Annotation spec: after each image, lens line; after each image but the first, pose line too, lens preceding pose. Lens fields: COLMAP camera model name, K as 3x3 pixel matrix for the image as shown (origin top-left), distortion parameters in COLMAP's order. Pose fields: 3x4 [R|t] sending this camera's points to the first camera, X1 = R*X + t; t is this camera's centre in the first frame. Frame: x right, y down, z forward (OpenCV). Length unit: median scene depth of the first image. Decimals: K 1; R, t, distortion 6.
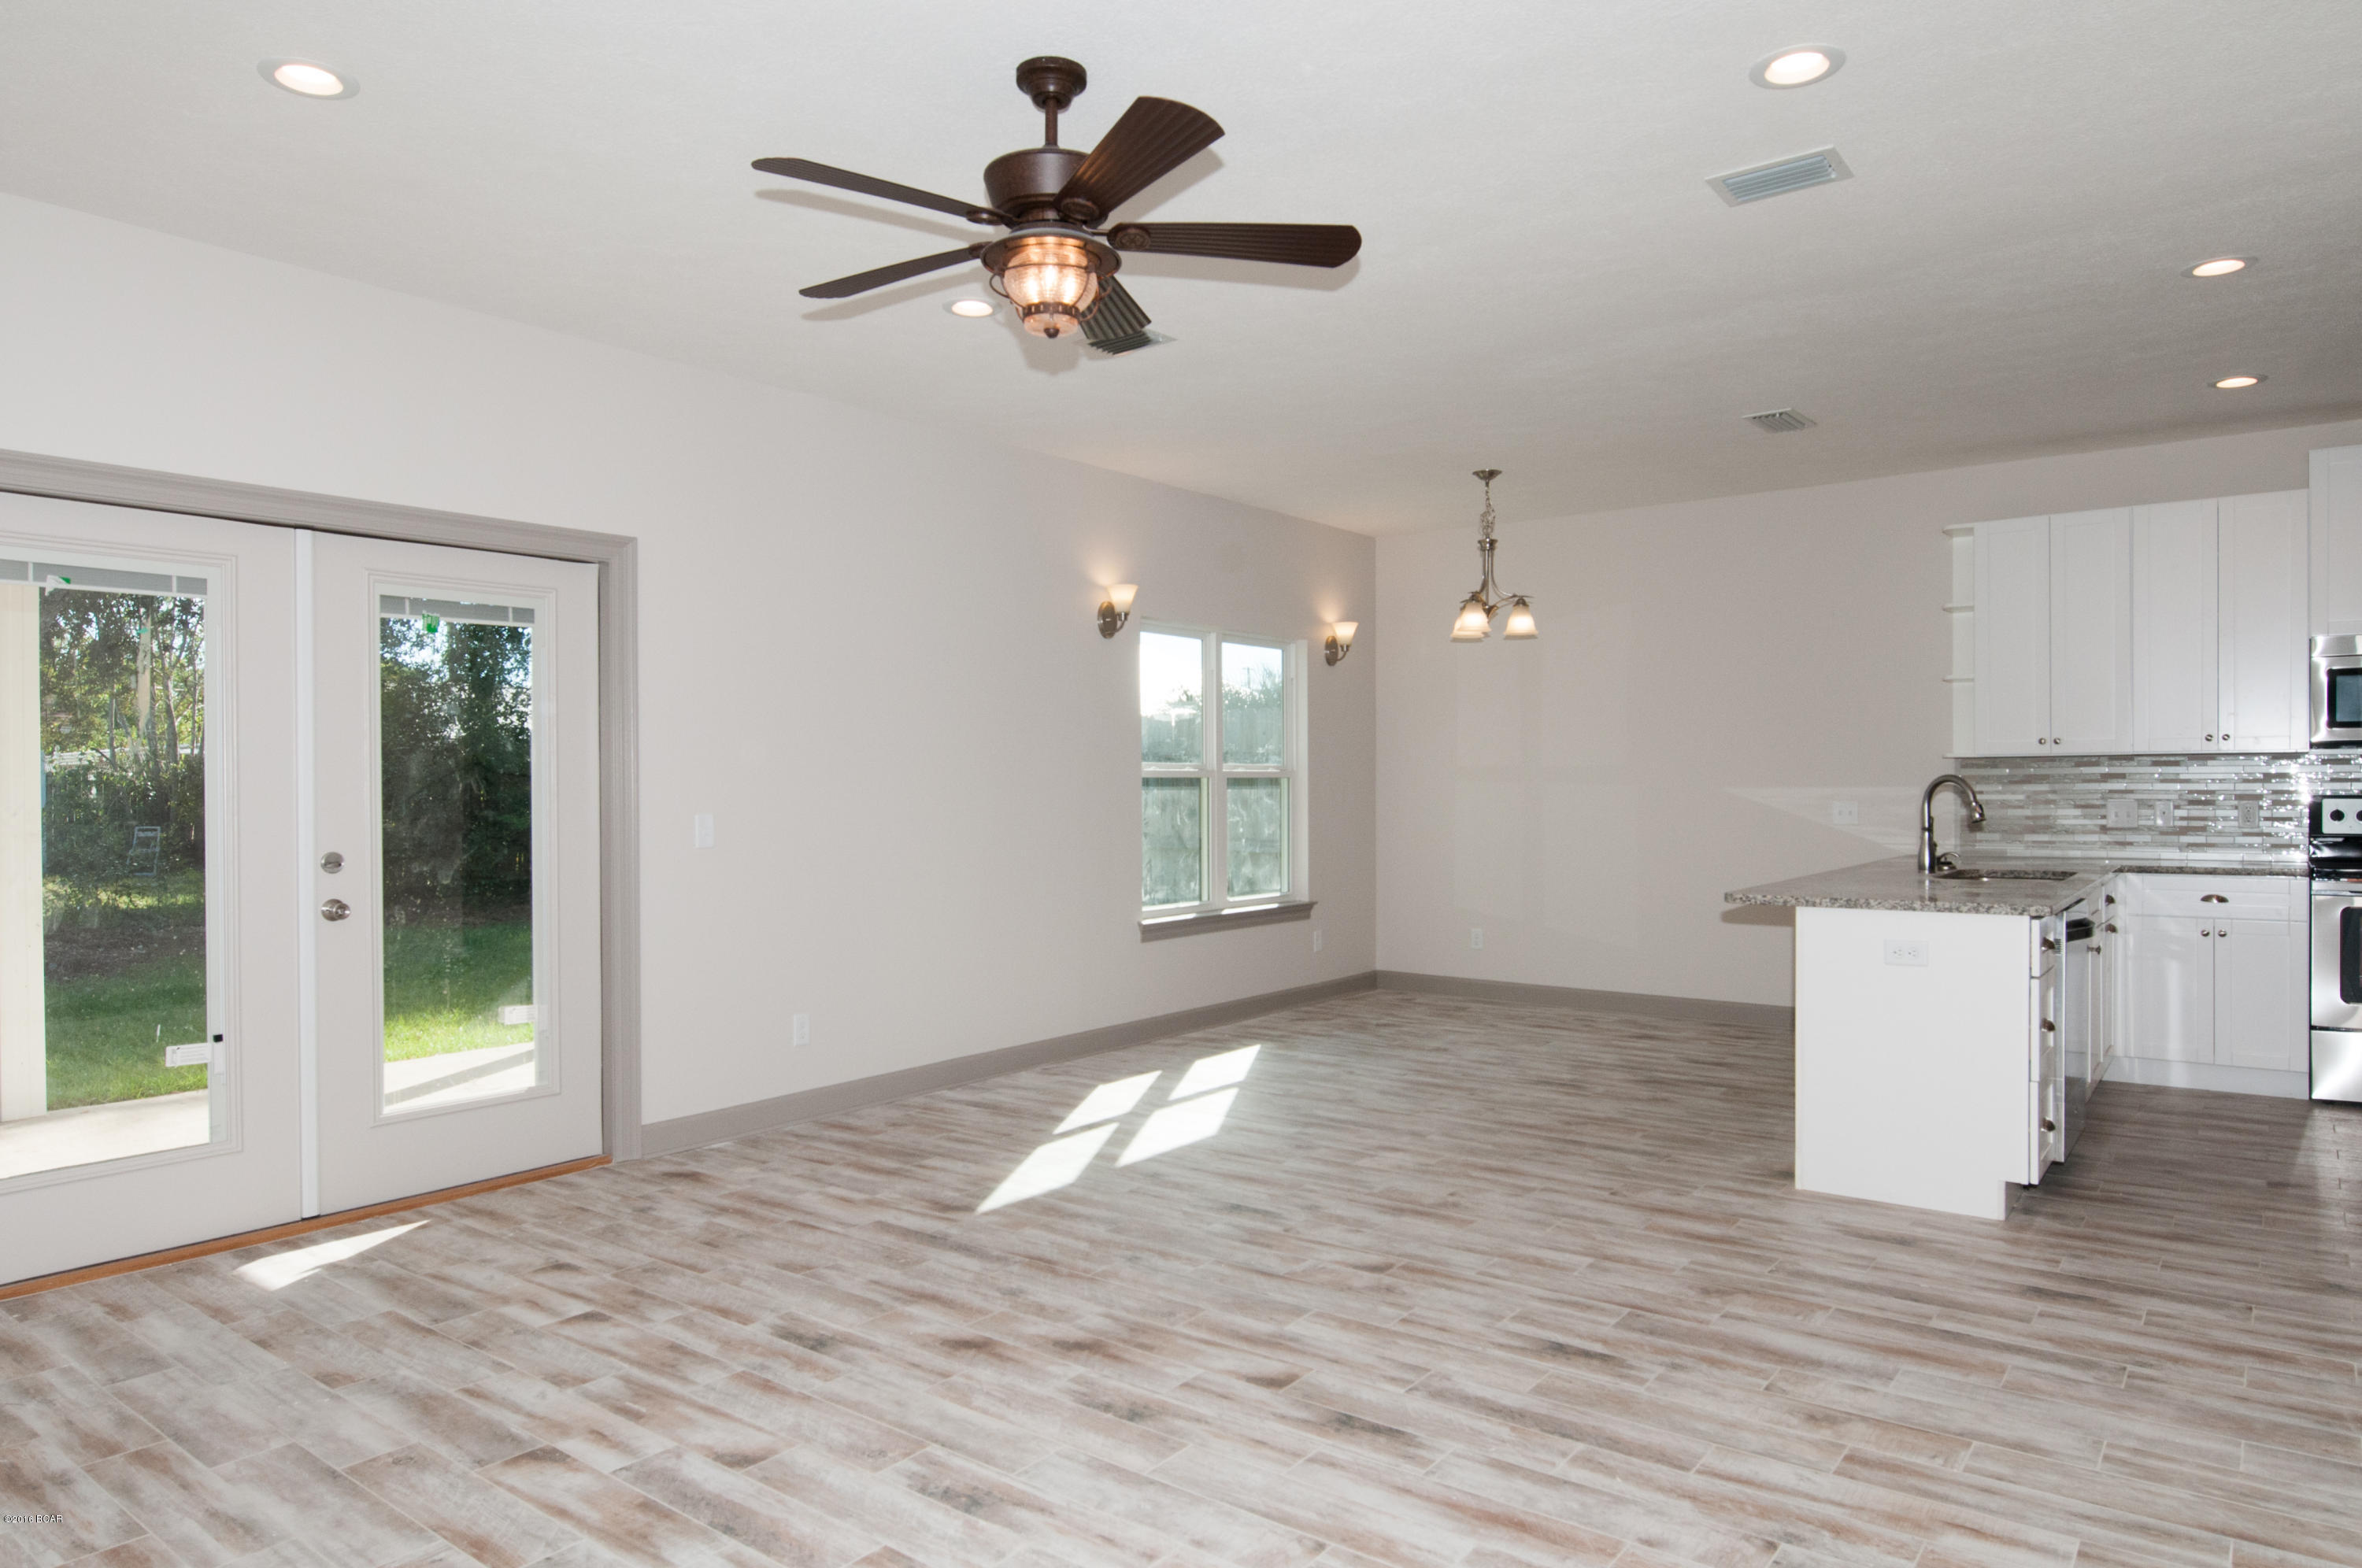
lens RADIAL K [[1452.0, 0, 1181.1], [0, 1452.0, 796.7], [0, 0, 1]] dist [-0.011634, -0.004452]
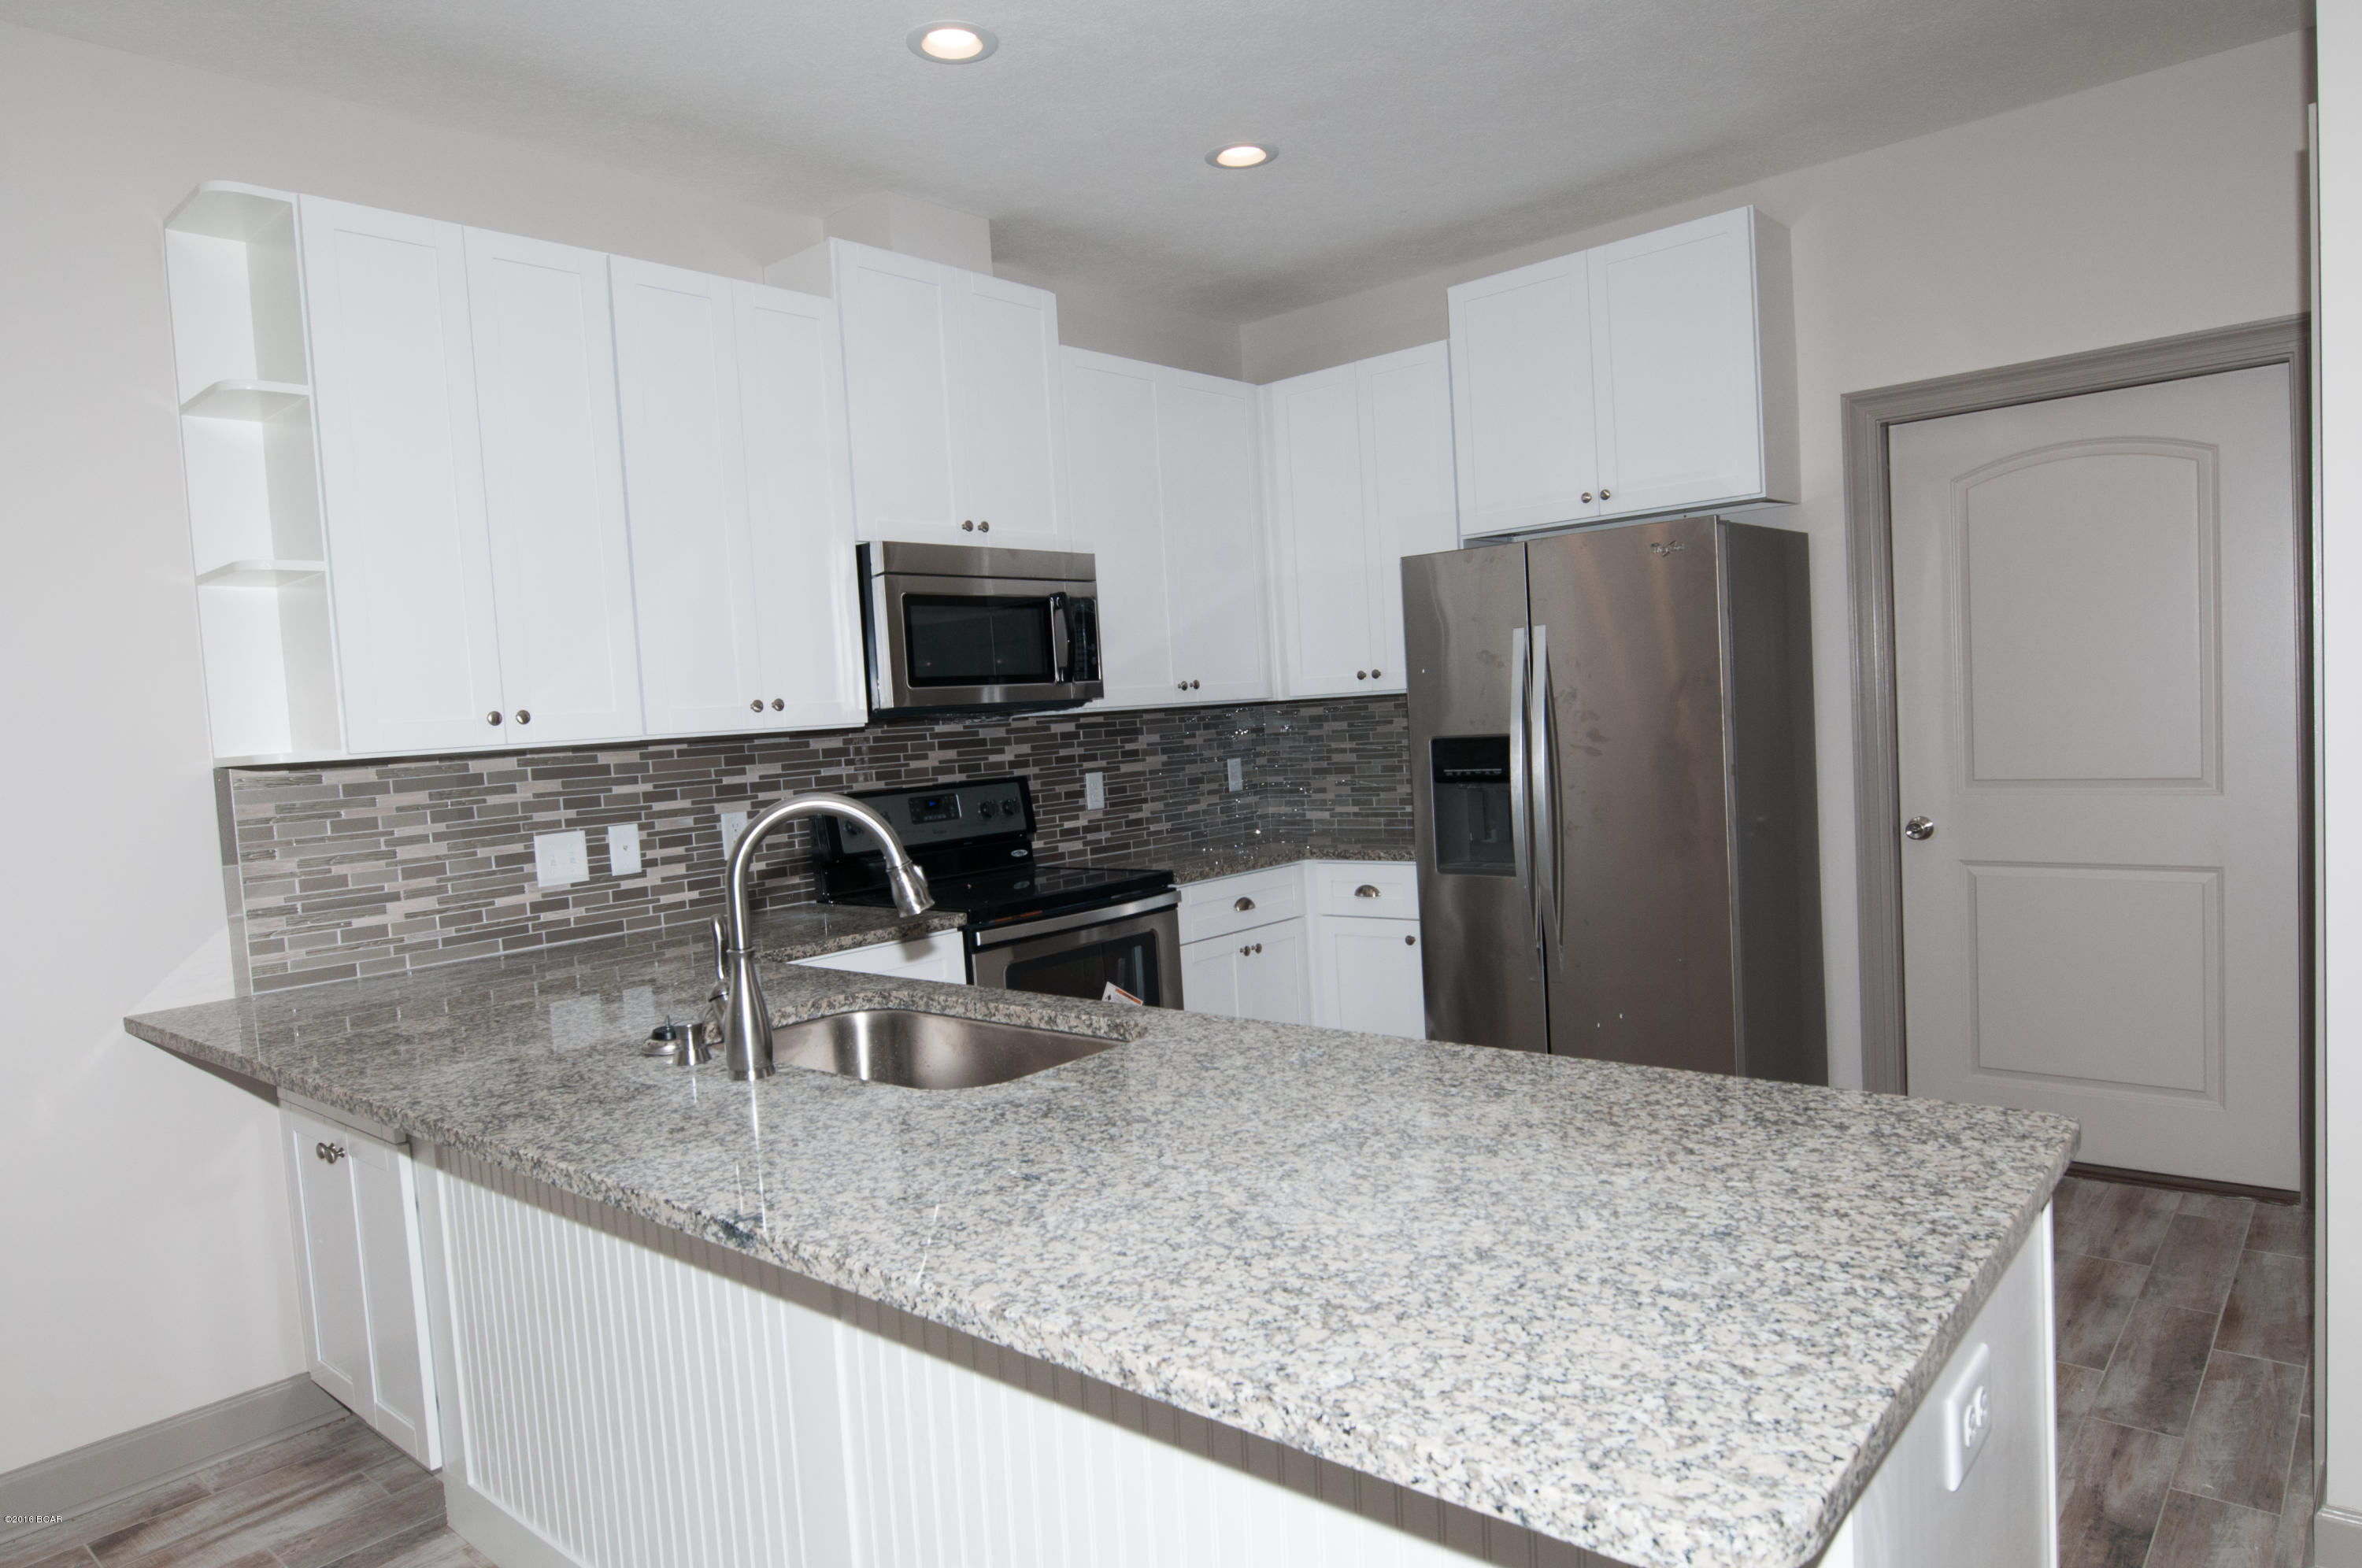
lens RADIAL K [[1452.0, 0, 1181.1], [0, 1452.0, 796.7], [0, 0, 1]] dist [-0.011634, -0.004452]
pose [[0.062731, -0.059910, 0.996231, 0.249029], [0.067731, 0.996151, 0.055640, -0.040343], [-0.995730, 0.063985, 0.066547, 1.260012]]
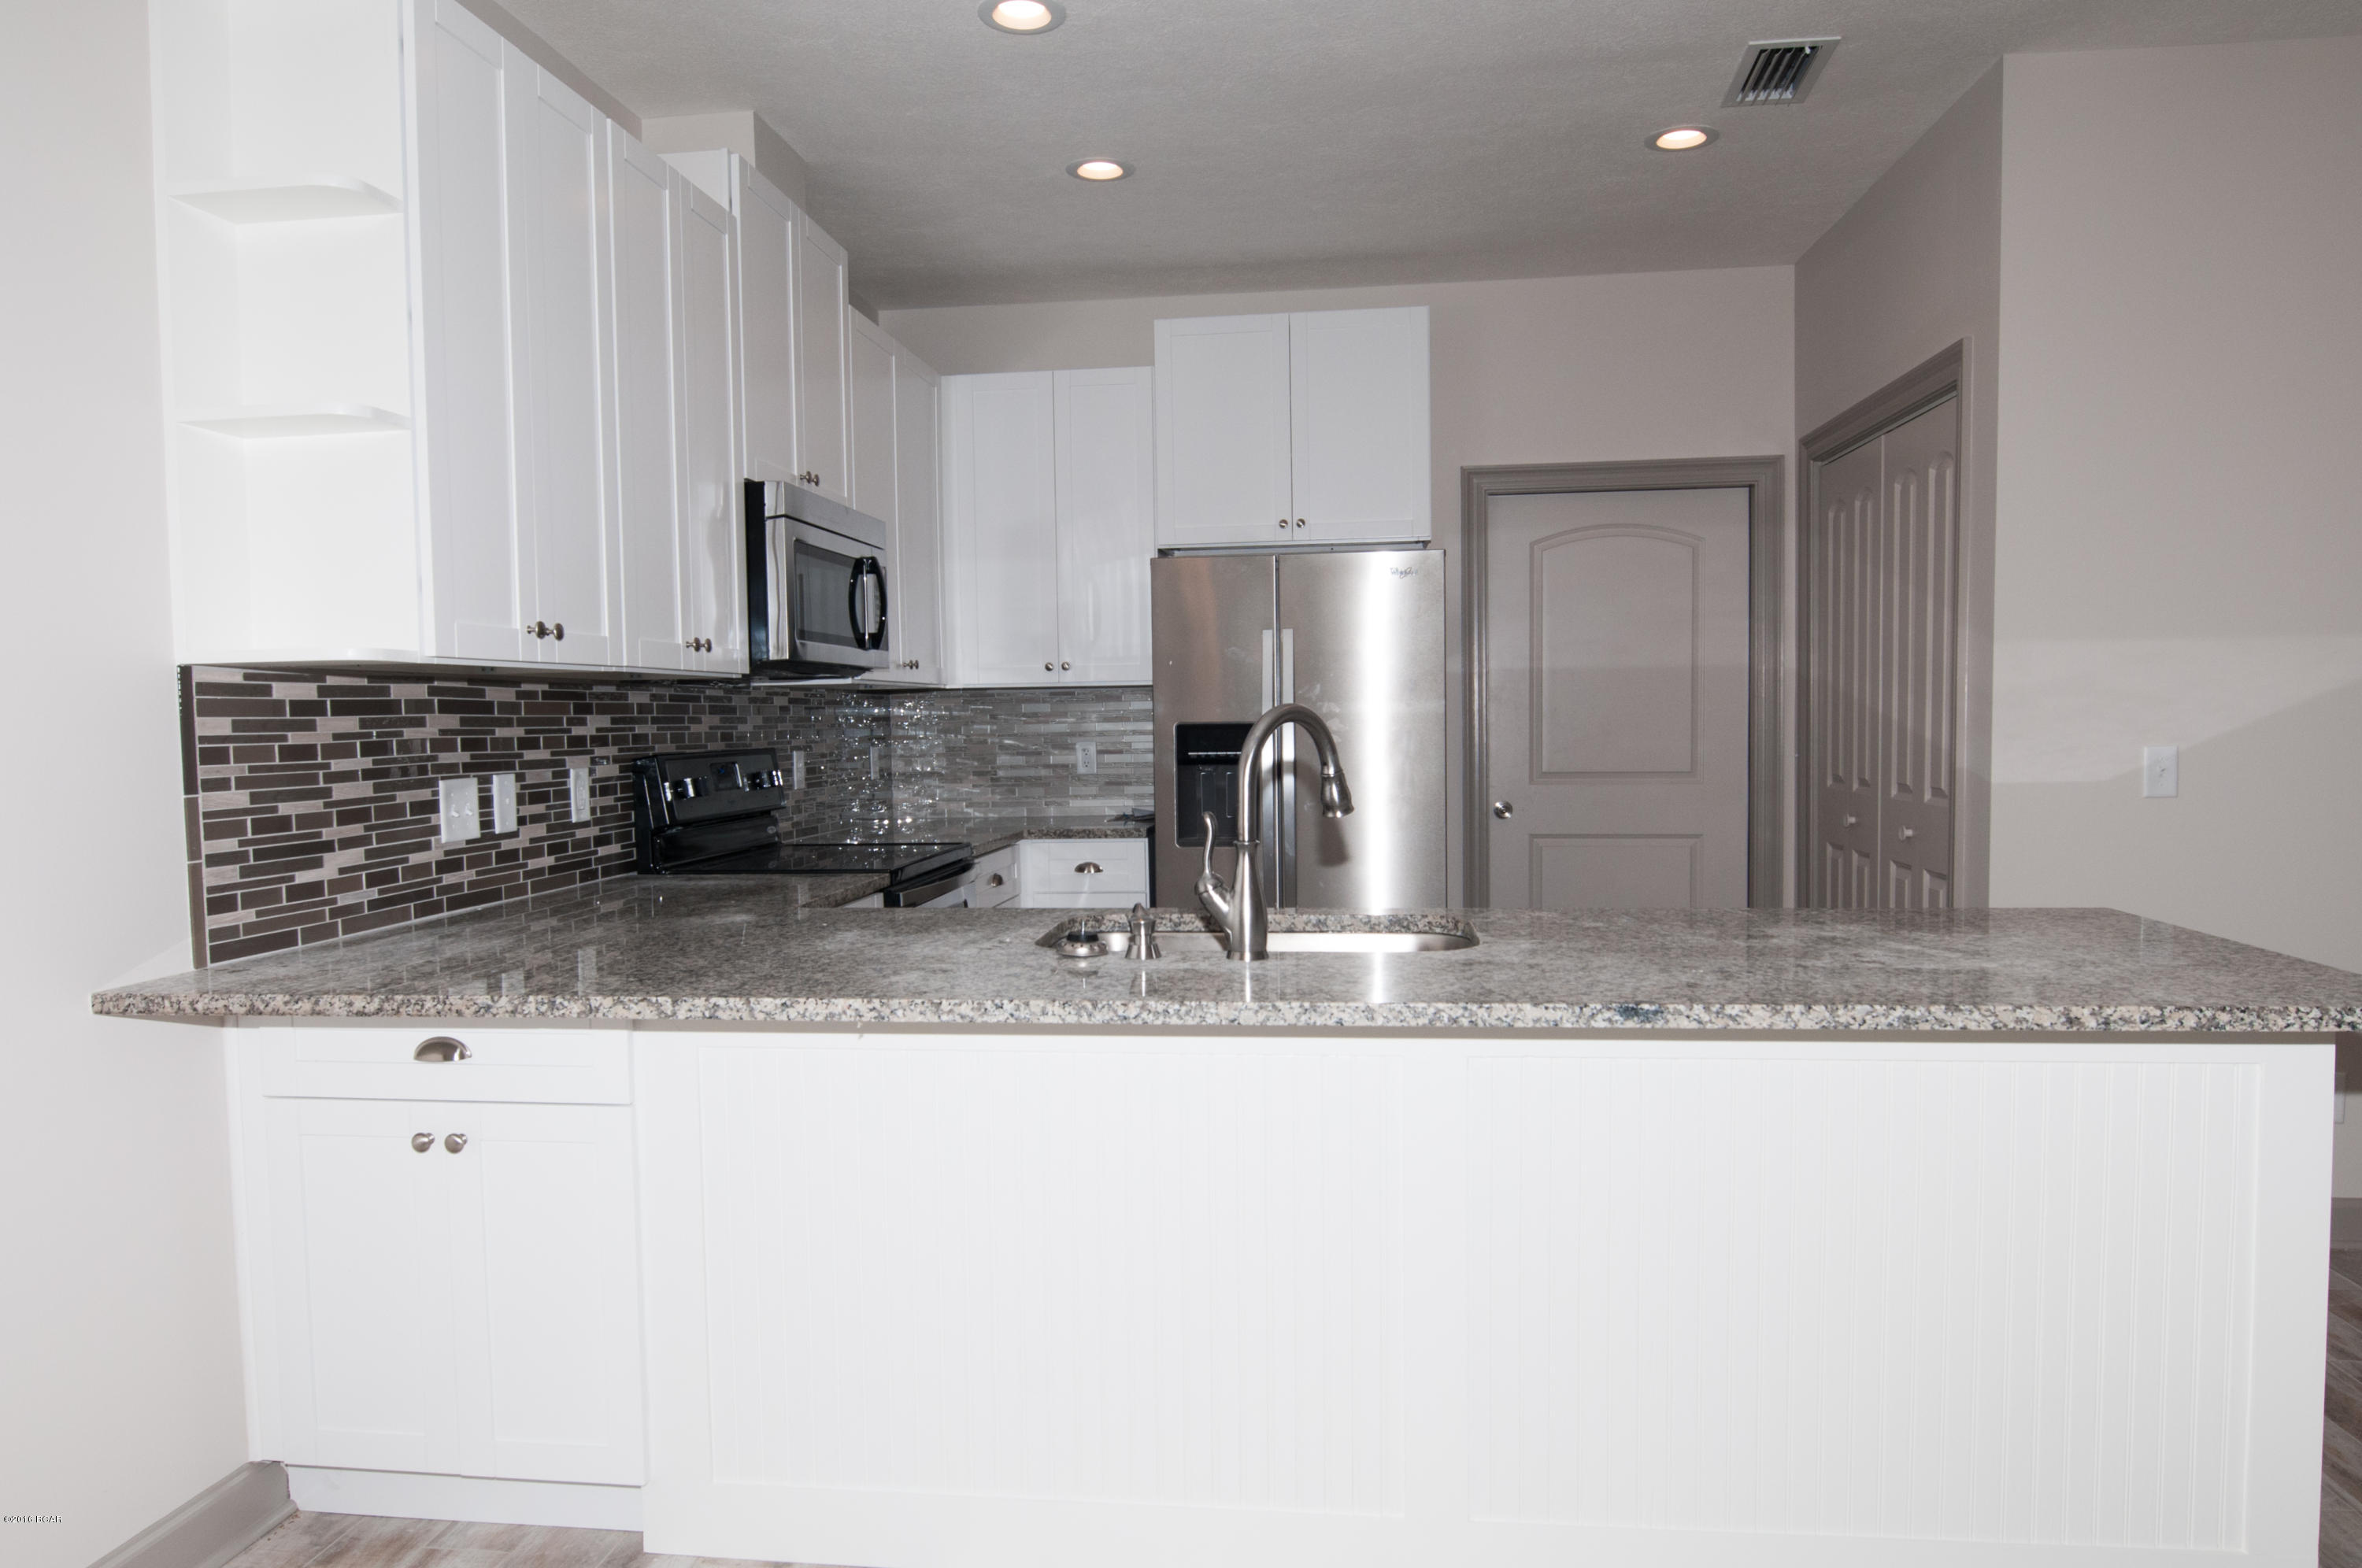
lens RADIAL K [[1542.9, 0, 1181.0], [0, 1542.9, 784.0], [0, 0, 1]] dist [-0.010542, -0.002363]
pose [[-0.507369, -0.025747, 0.861344, 0.246124], [0.023915, 0.998748, 0.043941, -0.017662], [-0.861397, 0.042893, -0.506118, 1.779903]]
